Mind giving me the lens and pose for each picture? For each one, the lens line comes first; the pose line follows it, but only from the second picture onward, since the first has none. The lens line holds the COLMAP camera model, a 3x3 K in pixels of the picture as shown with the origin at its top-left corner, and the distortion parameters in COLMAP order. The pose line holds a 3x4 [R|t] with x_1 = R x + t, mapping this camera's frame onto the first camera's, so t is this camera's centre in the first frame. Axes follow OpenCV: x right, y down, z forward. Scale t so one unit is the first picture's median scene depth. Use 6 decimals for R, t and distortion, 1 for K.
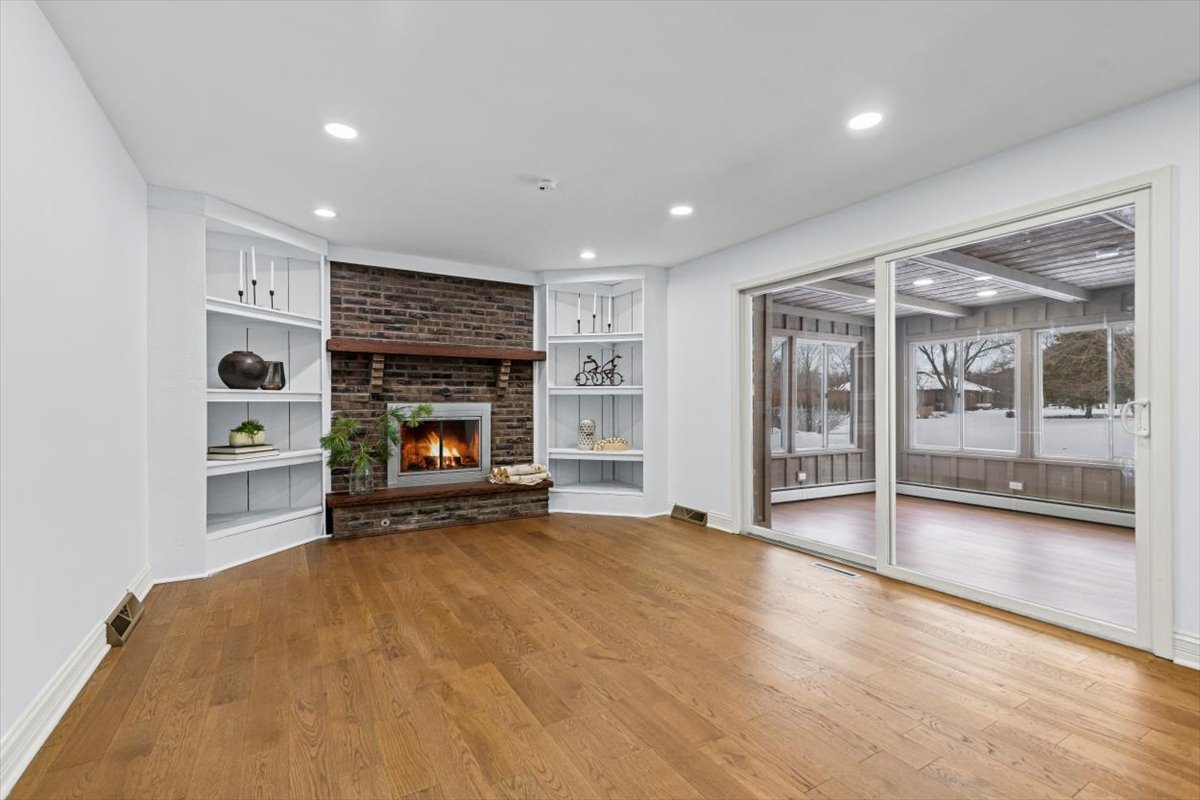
lens RADIAL K [[518.1, 0, 588.6], [0, 518.1, 402.3], [0, 0, 1]] dist [0.011520, -0.001155]
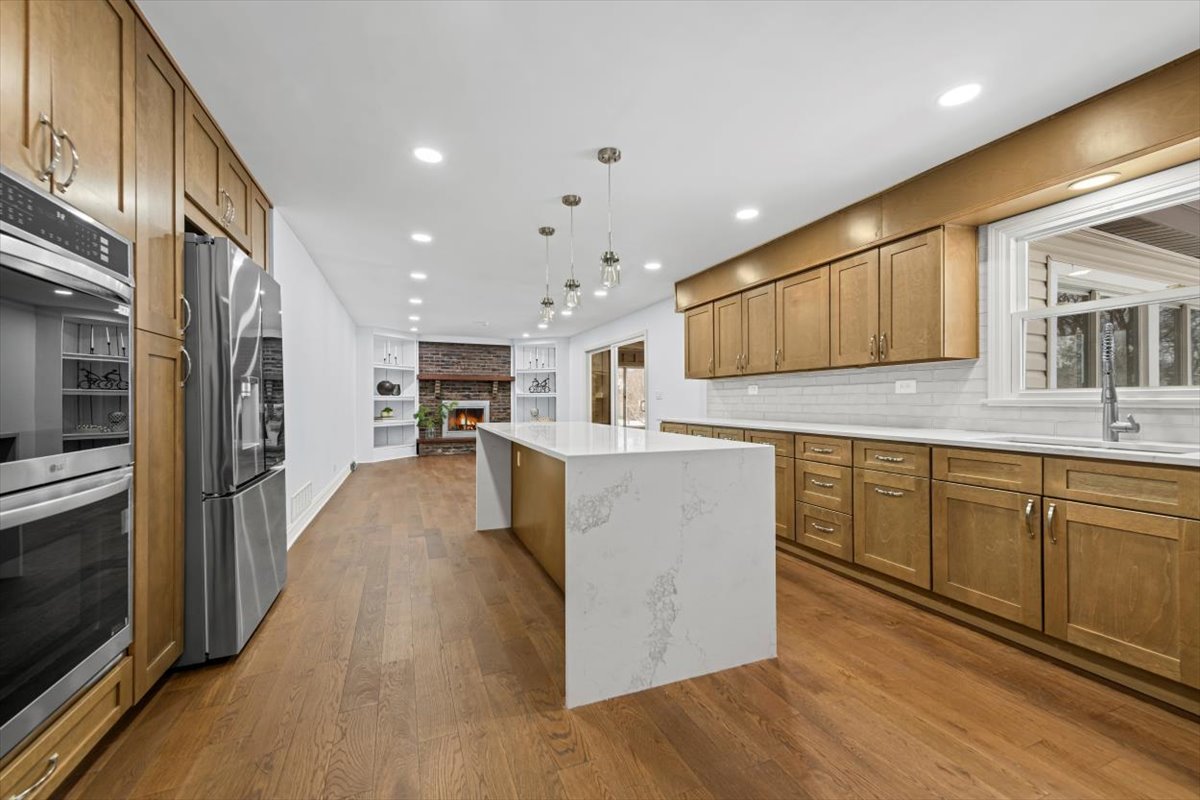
lens RADIAL K [[497.4, 0, 612.3], [0, 497.4, 399.7], [0, 0, 1]] dist [0.002735, 0.000199]
pose [[0.988701, 0.003707, -0.149856, 0.673981], [-0.003473, 0.999992, 0.001822, -0.009023], [0.149862, -0.001281, 0.988706, -1.047911]]
